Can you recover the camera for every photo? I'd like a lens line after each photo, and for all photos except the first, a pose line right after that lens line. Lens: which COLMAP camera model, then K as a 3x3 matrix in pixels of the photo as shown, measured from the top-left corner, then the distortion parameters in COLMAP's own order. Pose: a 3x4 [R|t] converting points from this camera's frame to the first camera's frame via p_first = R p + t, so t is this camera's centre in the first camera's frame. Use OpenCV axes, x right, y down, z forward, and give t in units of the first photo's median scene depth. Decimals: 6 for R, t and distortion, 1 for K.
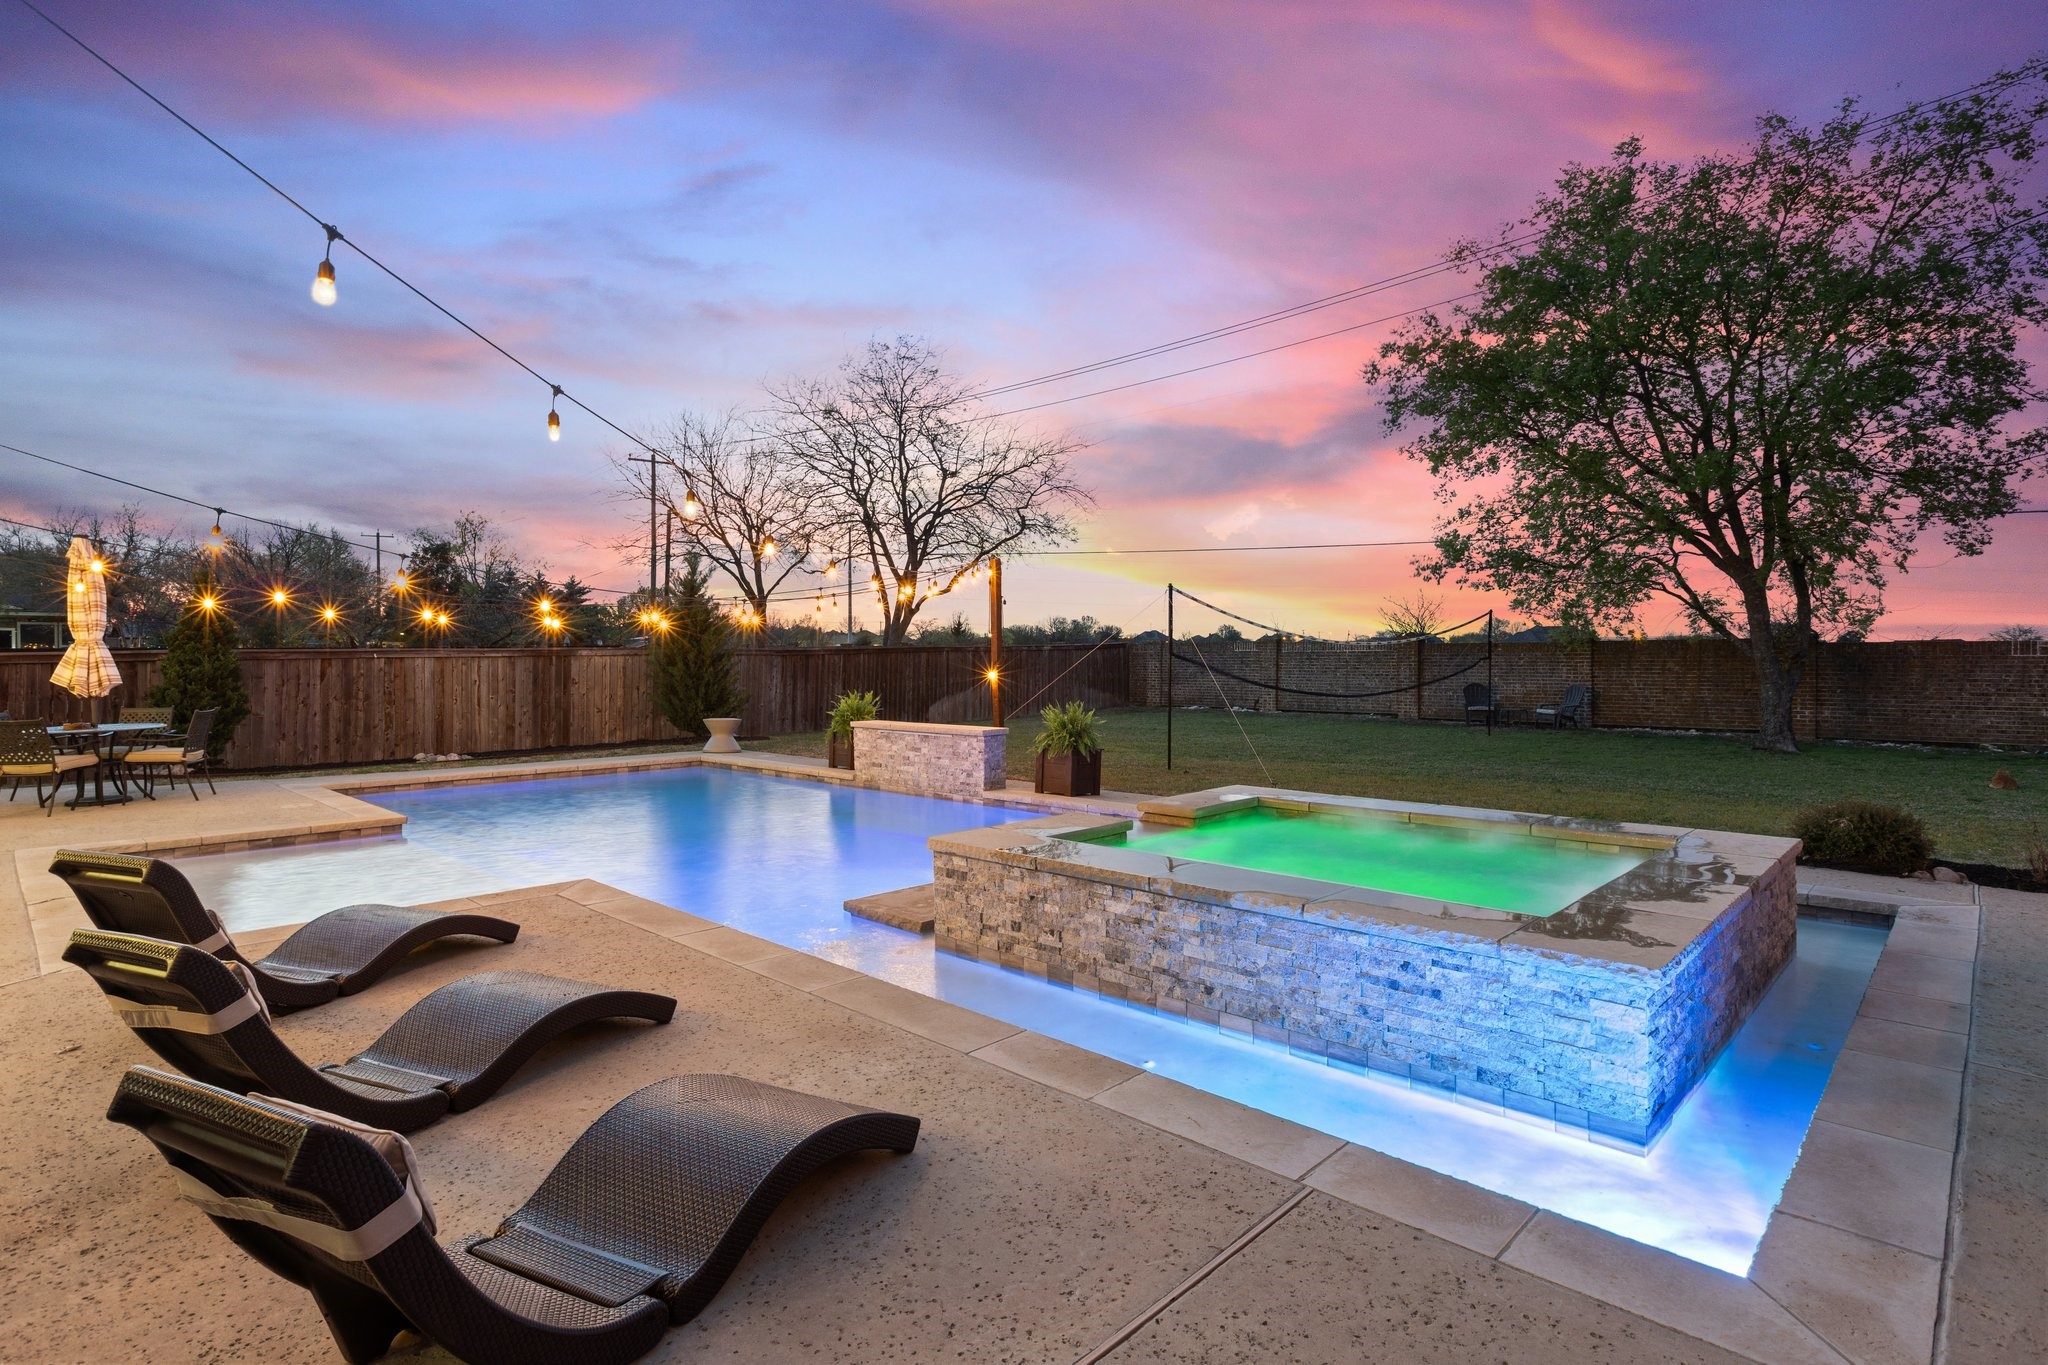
lens RADIAL K [[1036.7, 0, 1024.0], [0, 1036.7, 639.7], [0, 0, 1]] dist [0.000627, 0.000131]
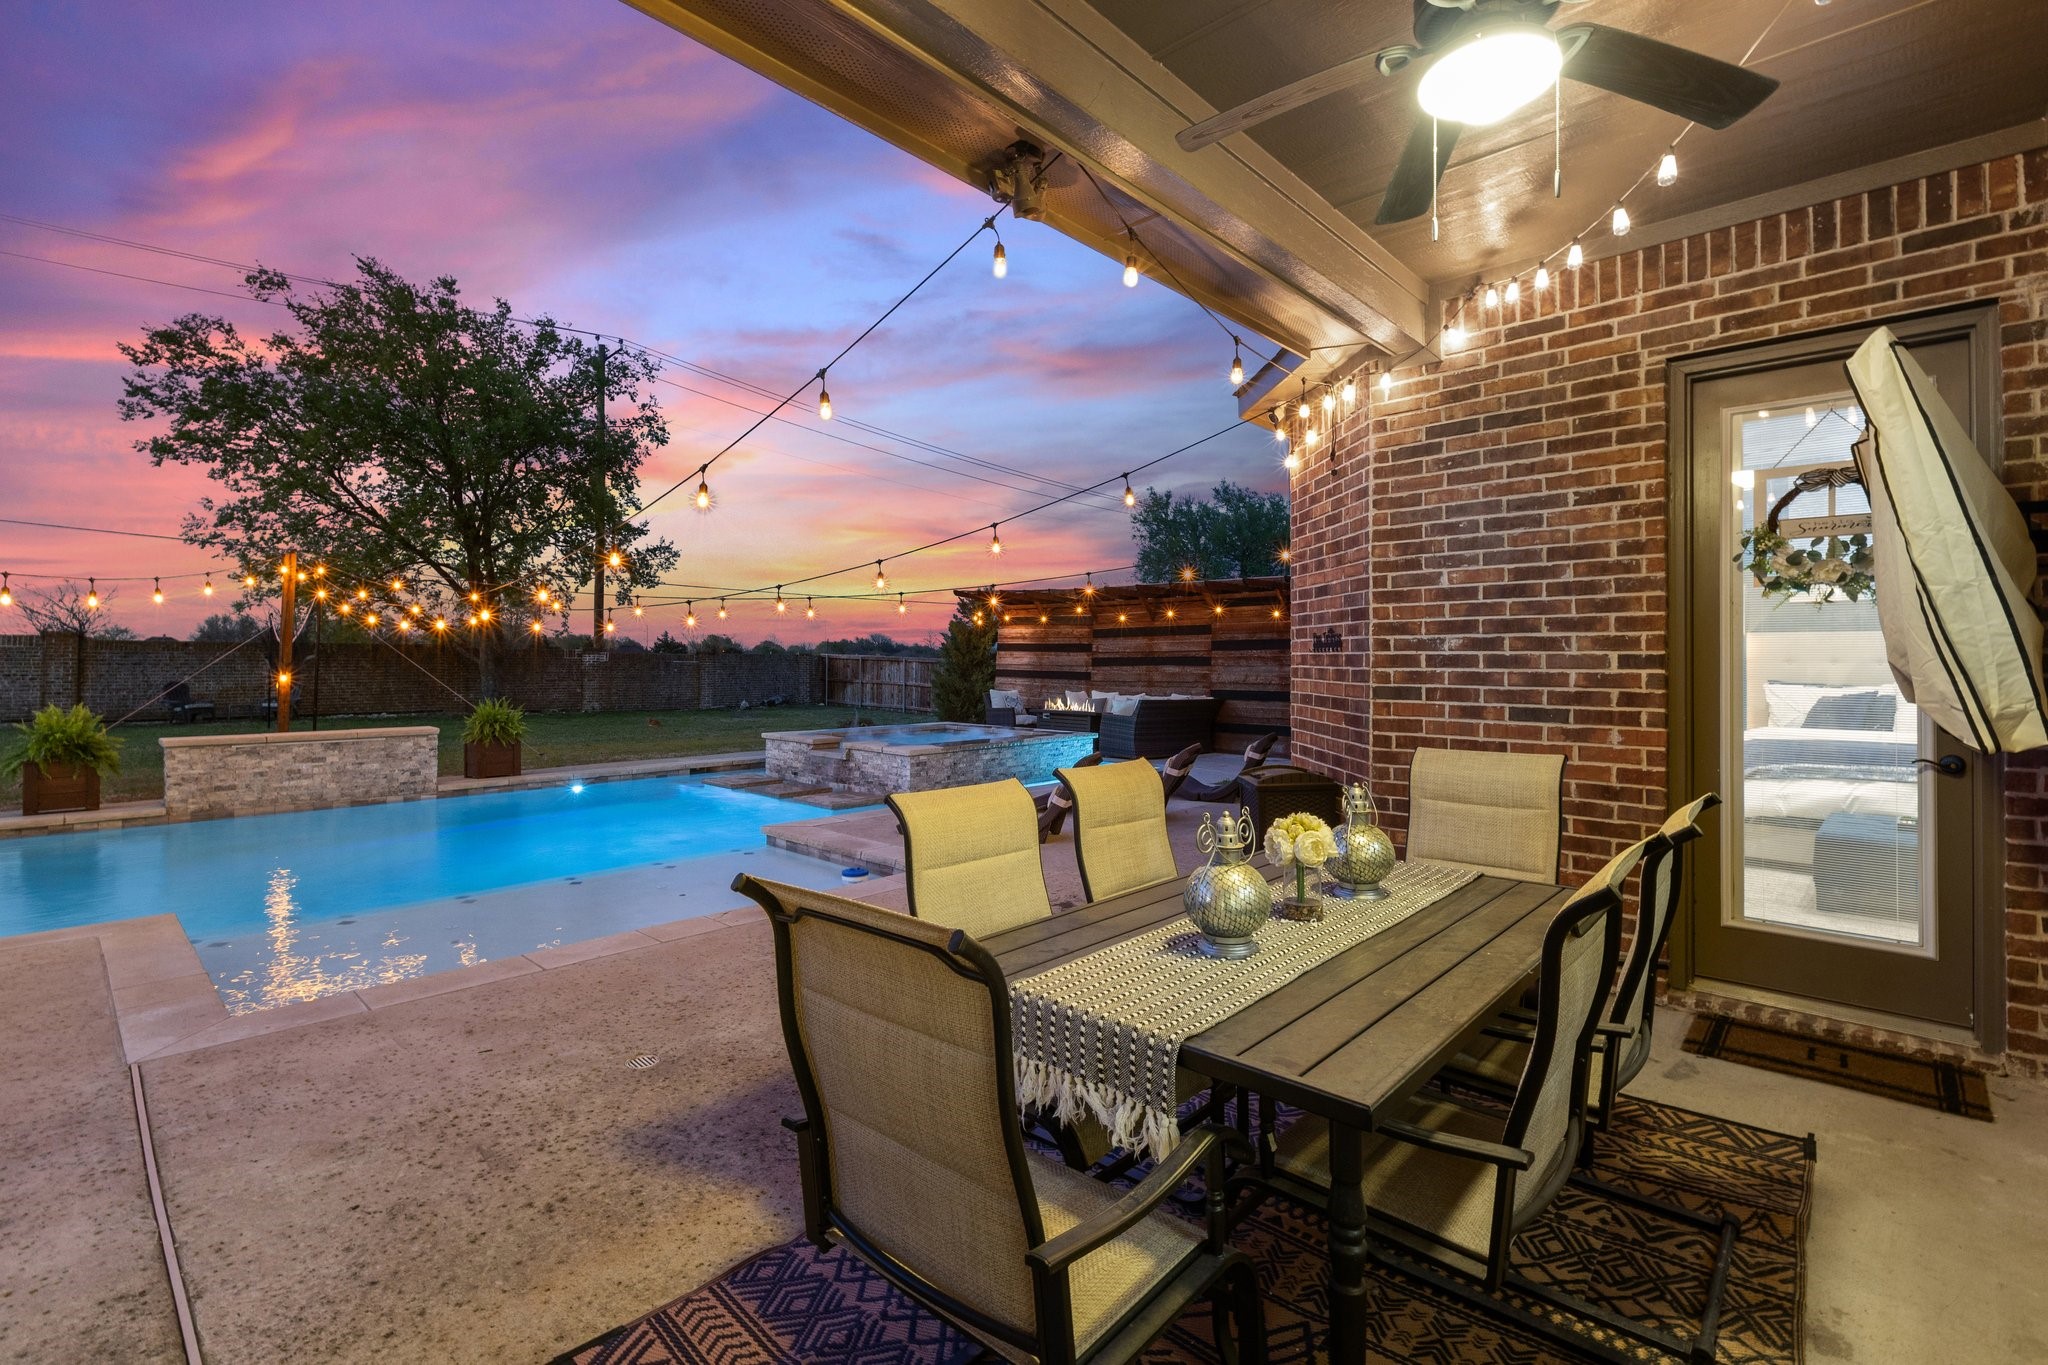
lens RADIAL K [[910.5, 0, 1029.7], [0, 910.5, 658.8], [0, 0, 1]] dist [-0.000158, 0.000094]
pose [[-0.026228, 0.002045, 0.999654, -0.663646], [-0.024810, 0.999689, -0.002696, 0.002105], [-0.999348, -0.024872, -0.026169, 0.278771]]
